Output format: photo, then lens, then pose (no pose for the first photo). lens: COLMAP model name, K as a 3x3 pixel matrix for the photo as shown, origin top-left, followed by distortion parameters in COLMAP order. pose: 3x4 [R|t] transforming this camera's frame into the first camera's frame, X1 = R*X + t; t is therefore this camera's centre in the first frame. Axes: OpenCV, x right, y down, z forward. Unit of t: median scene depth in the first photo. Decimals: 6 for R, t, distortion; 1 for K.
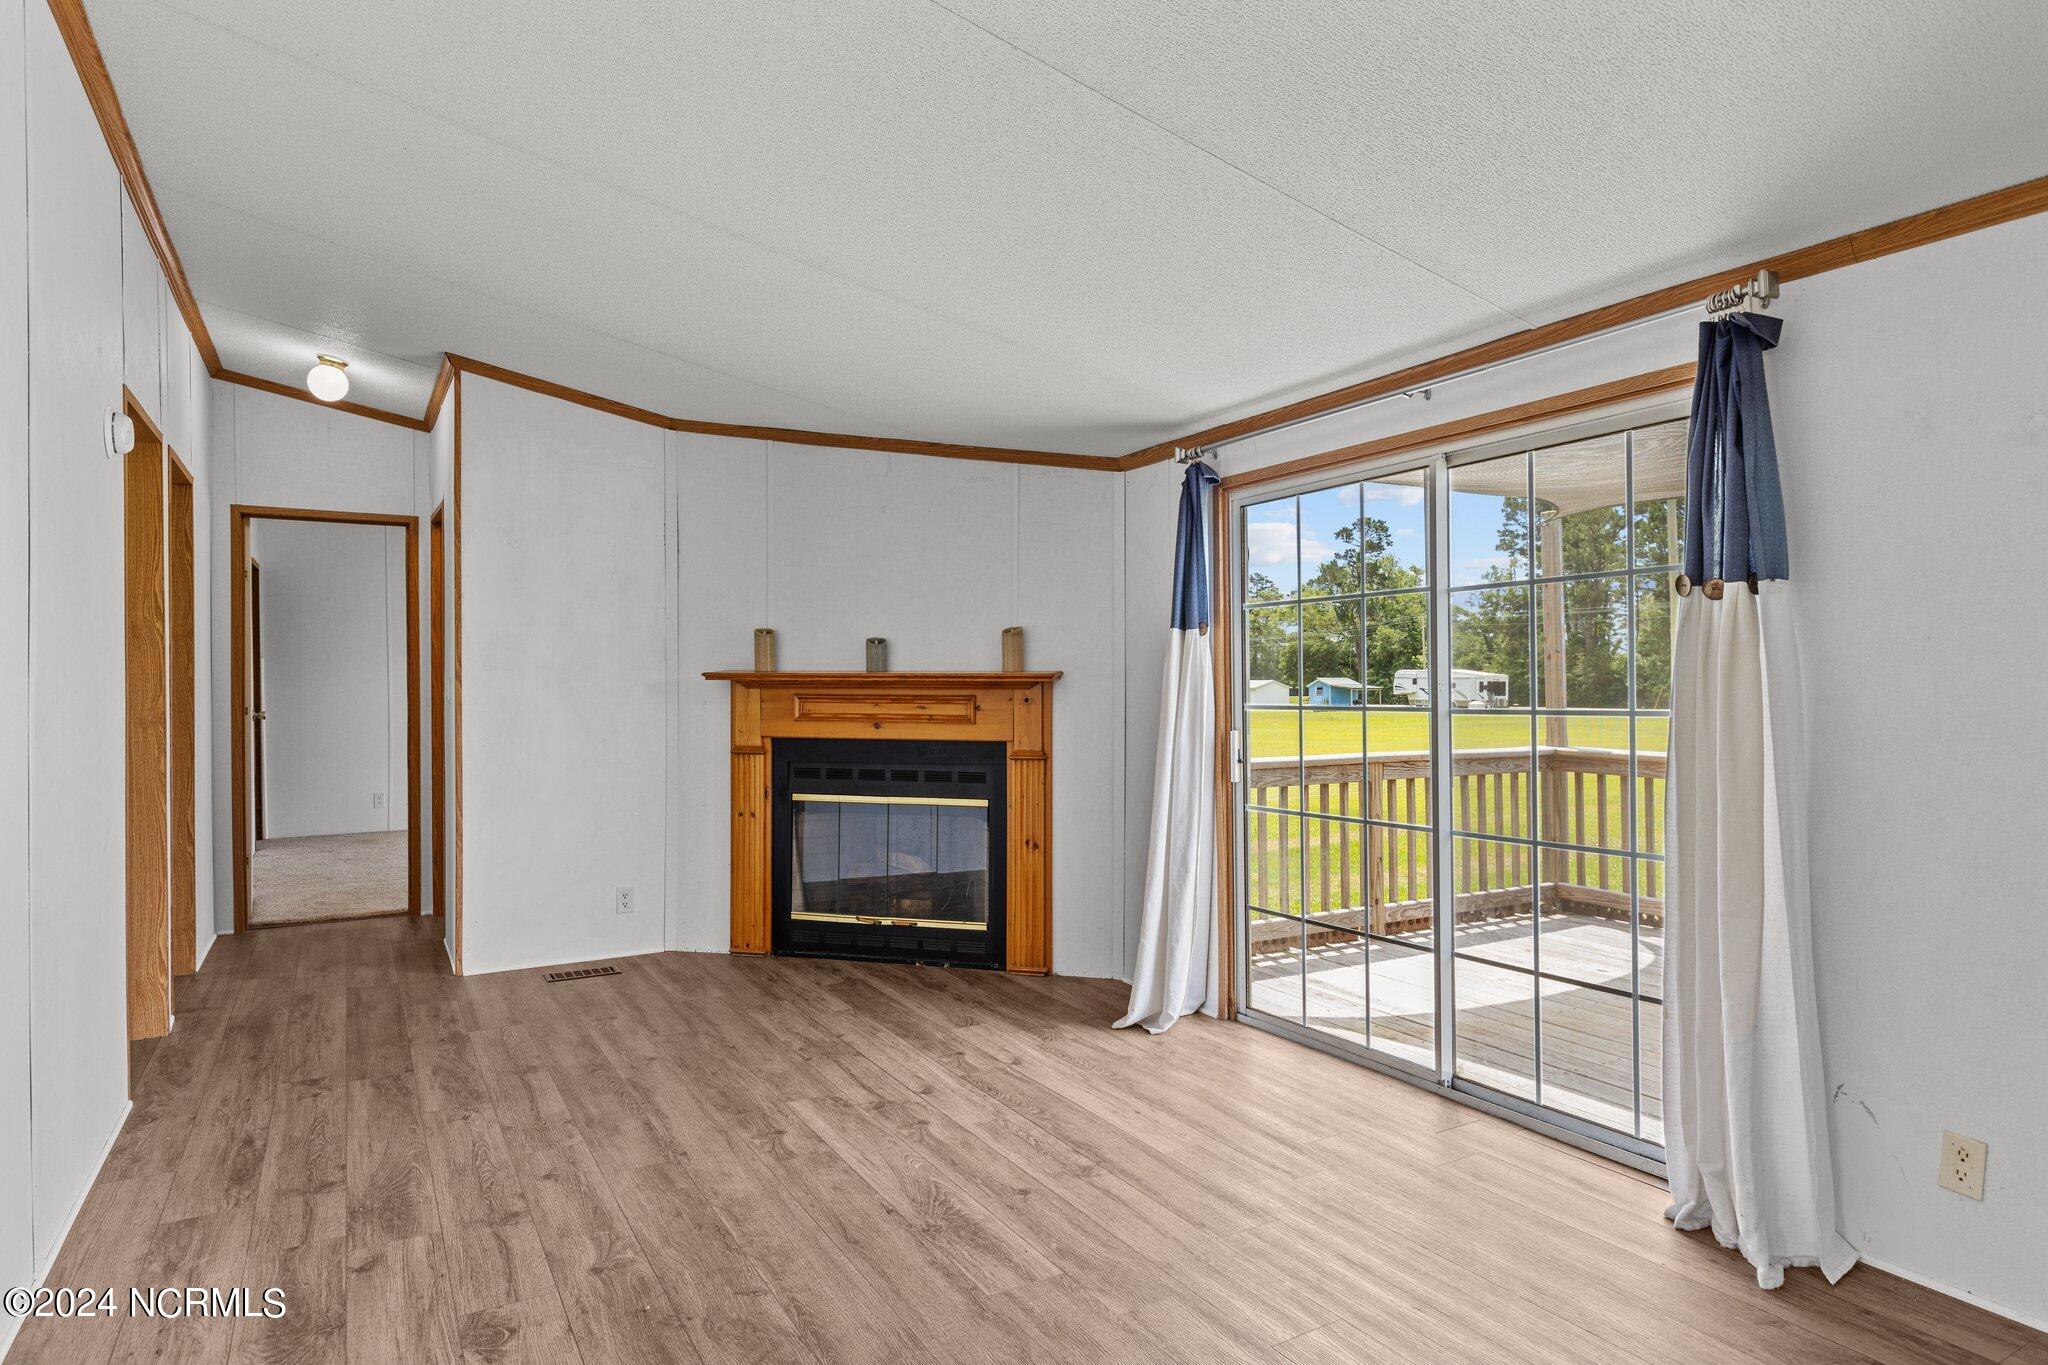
lens RADIAL K [[1218.7, 0, 1010.8], [0, 1218.7, 688.3], [0, 0, 1]] dist [0.031611, 0.005673]
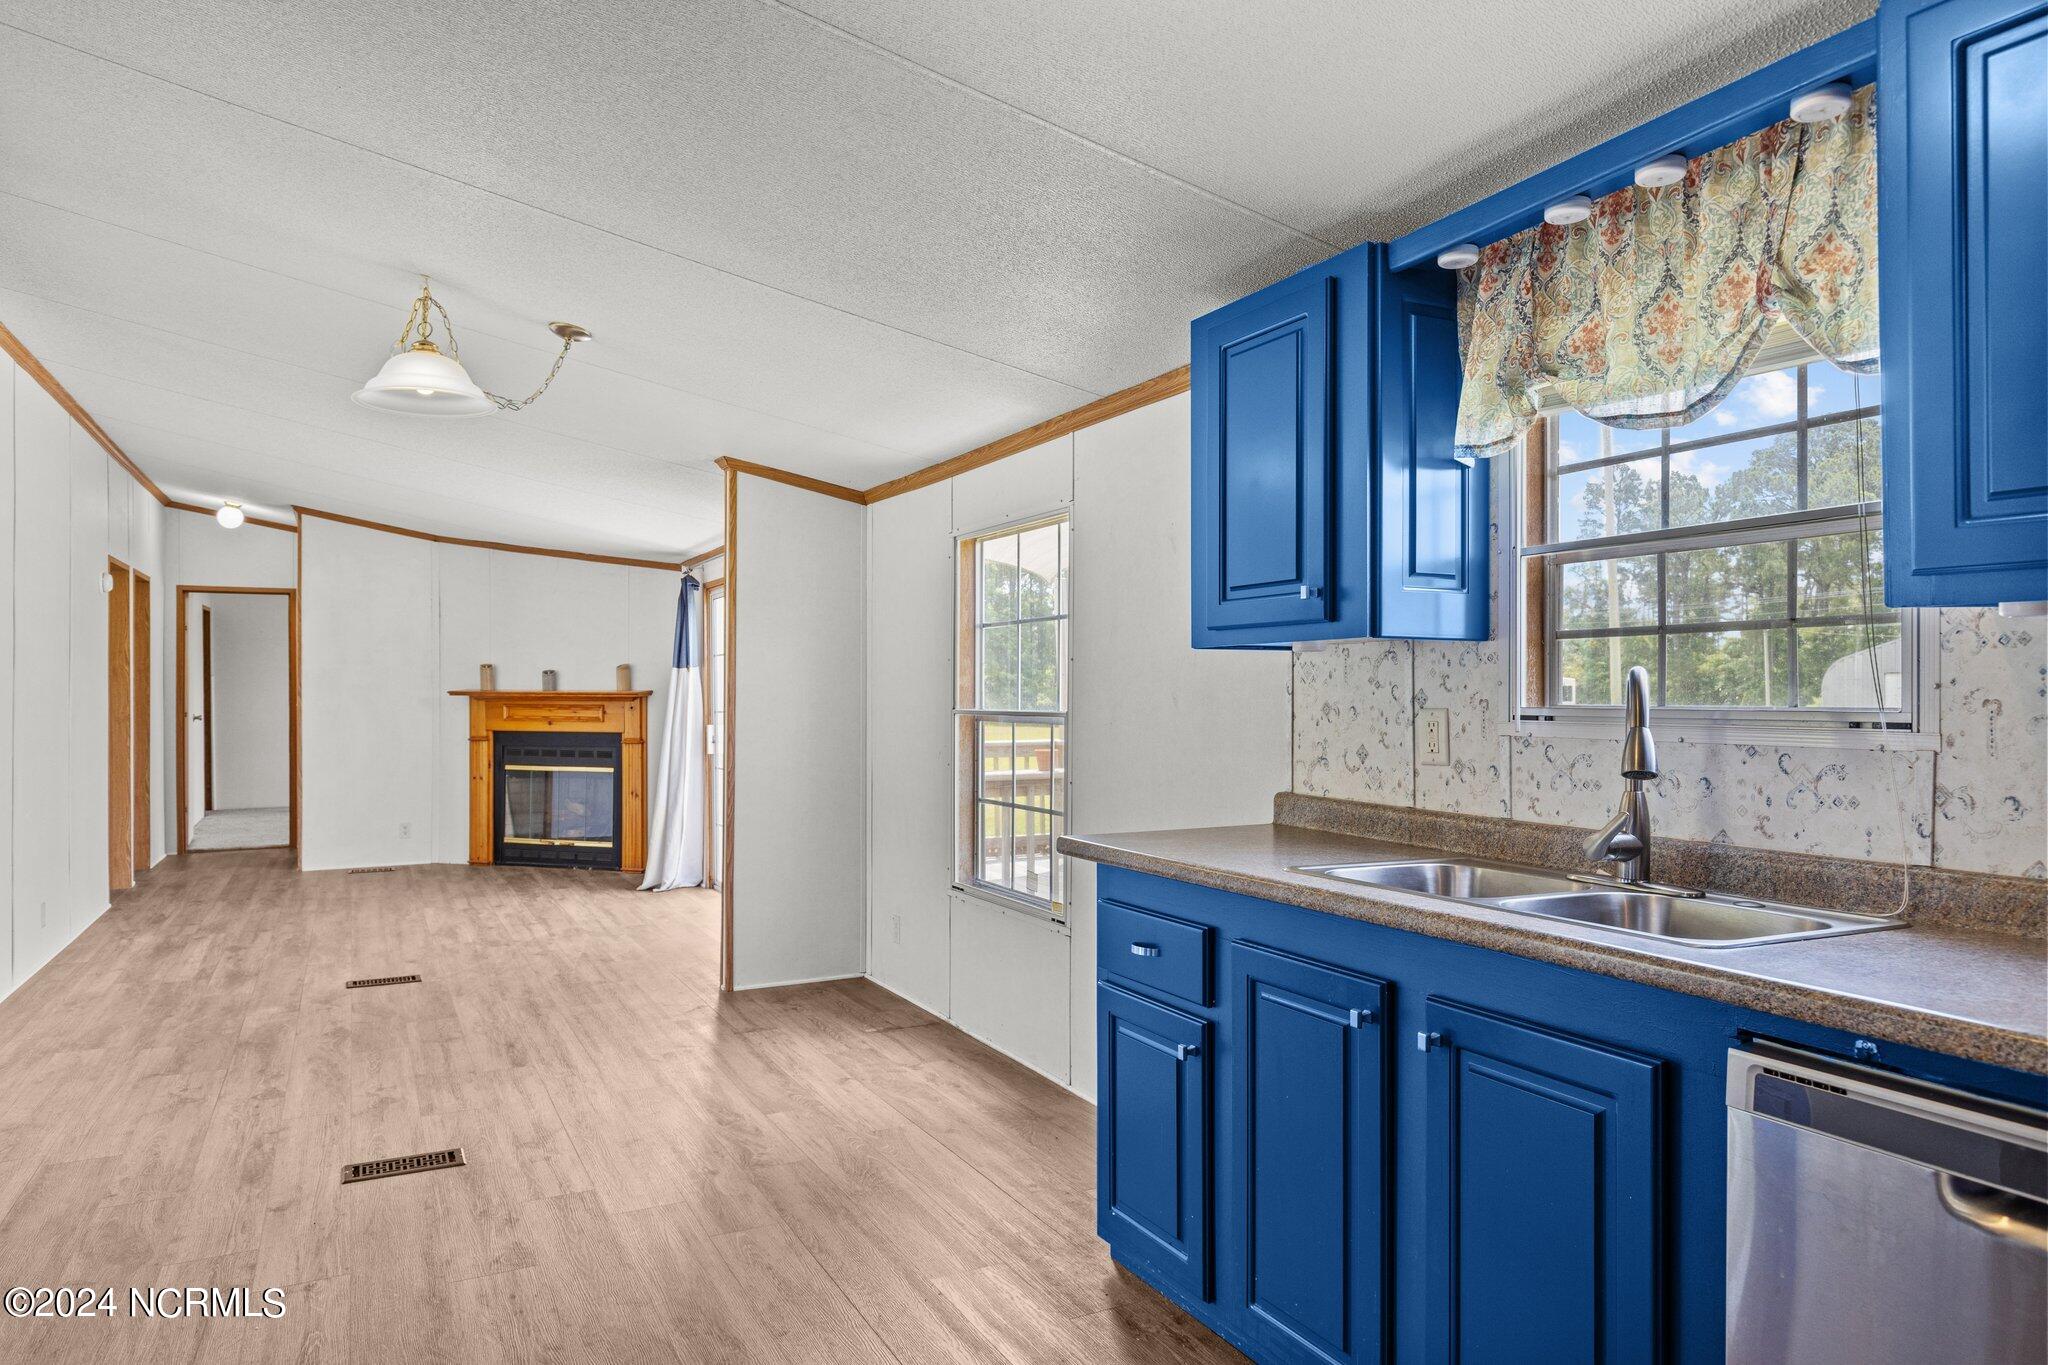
lens RADIAL K [[1335.2, 0, 1023.1], [0, 1335.2, 687.5], [0, 0, 1]] dist [0.010834, -0.002913]
pose [[0.999229, -0.001606, -0.039239, 0.612490], [0.001490, 0.999994, -0.002984, -0.011771], [0.039243, 0.002924, 0.999225, -0.795854]]
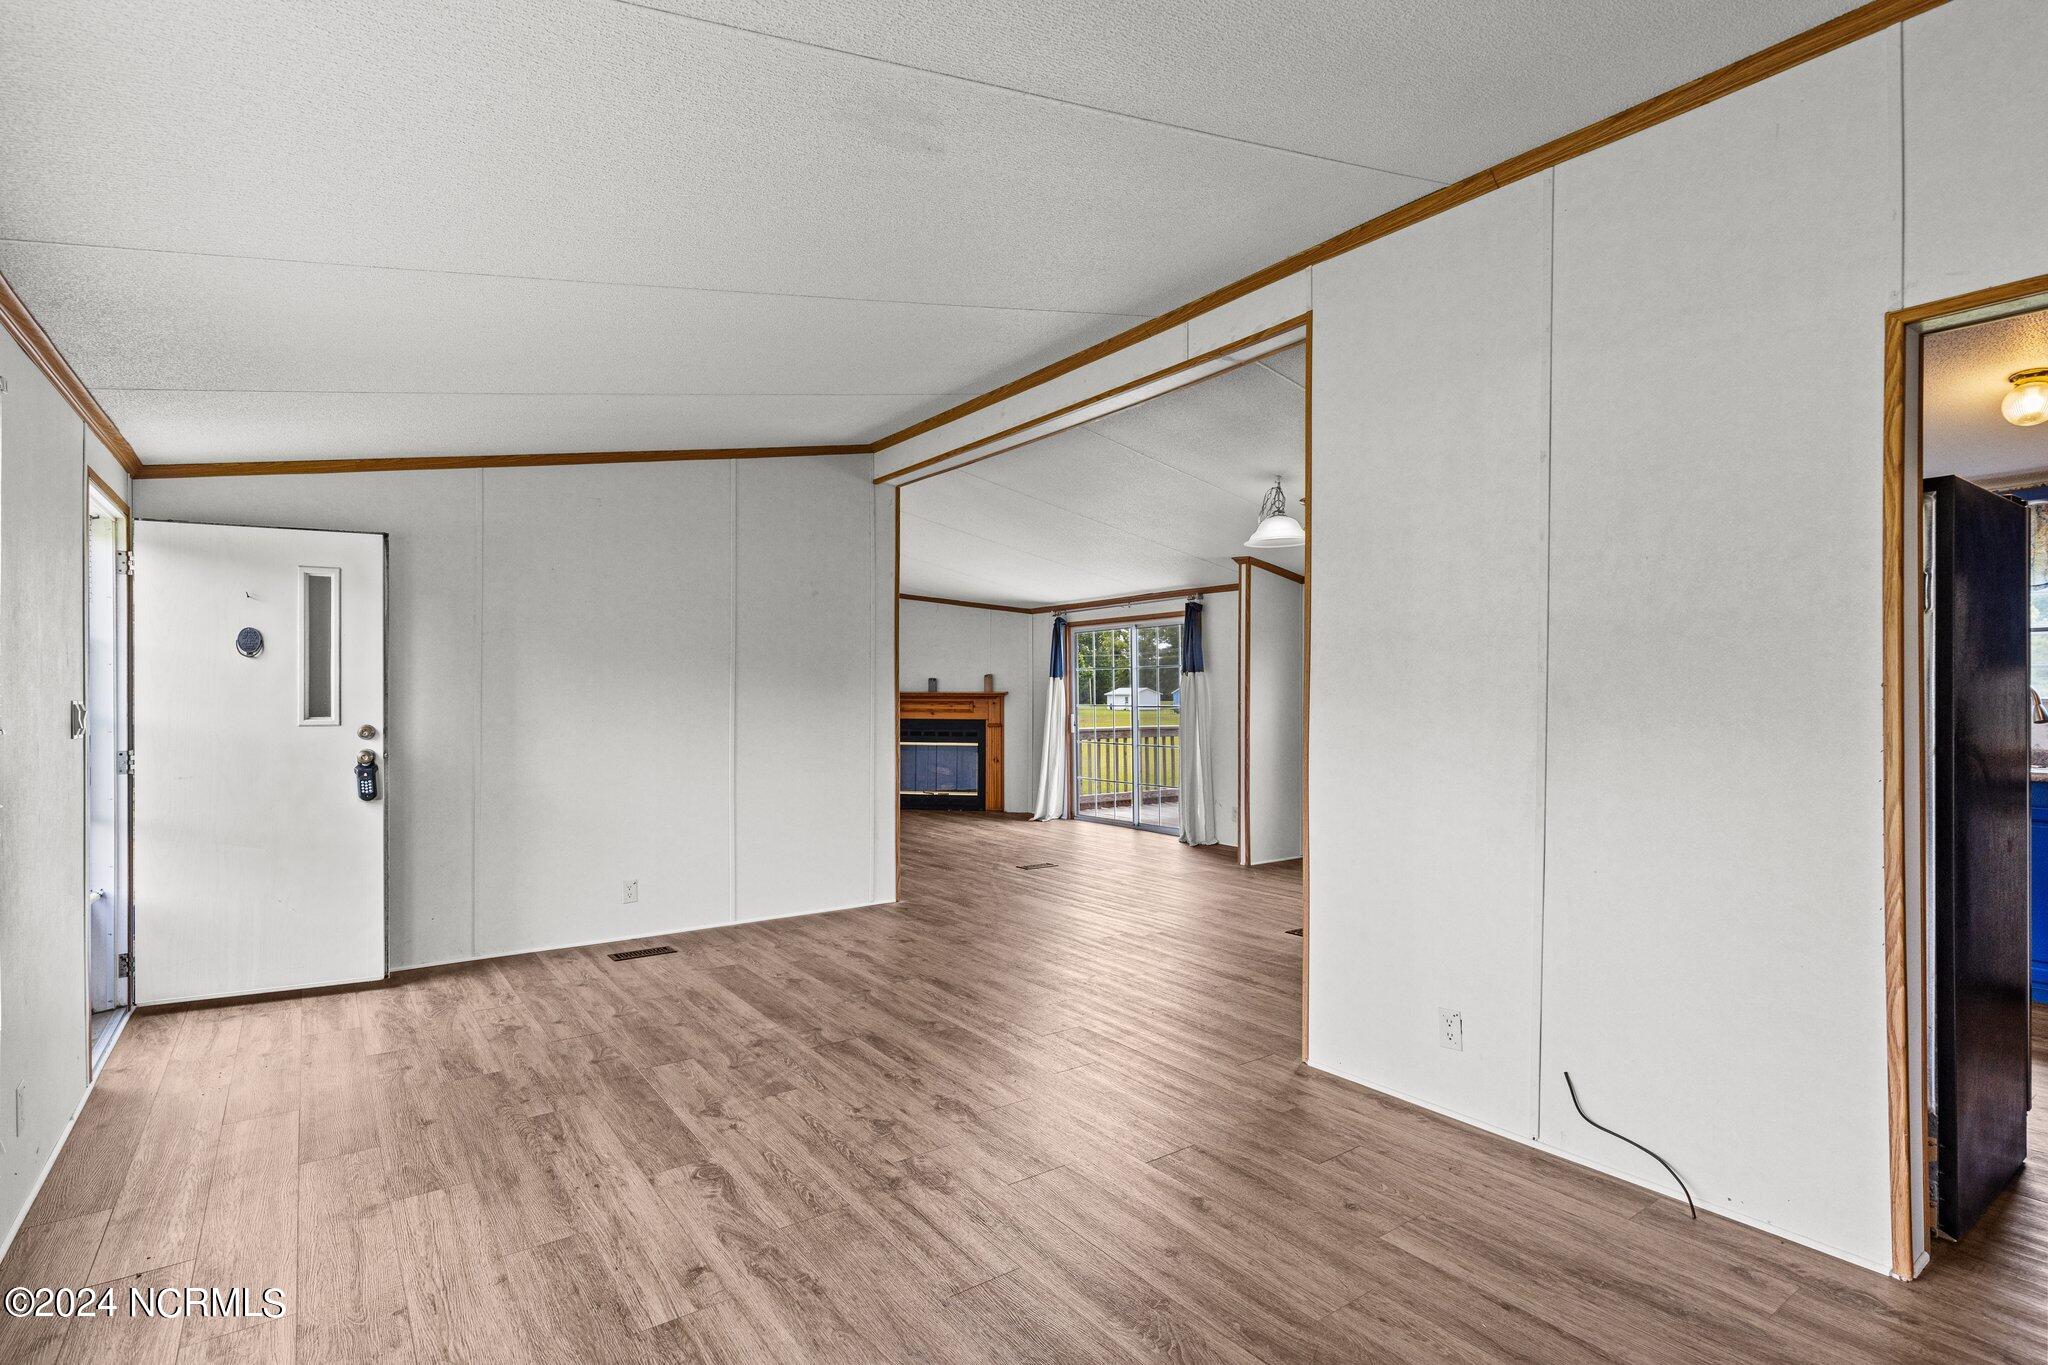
lens RADIAL K [[1064.3, 0, 1027.8], [0, 1064.3, 686.5], [0, 0, 1]] dist [-0.000296, 0.000236]
pose [[0.995218, 0.002991, 0.097629, -0.131328], [-0.002052, 0.999951, -0.009710, -0.003752], [-0.097653, 0.009463, 0.995176, -1.188090]]
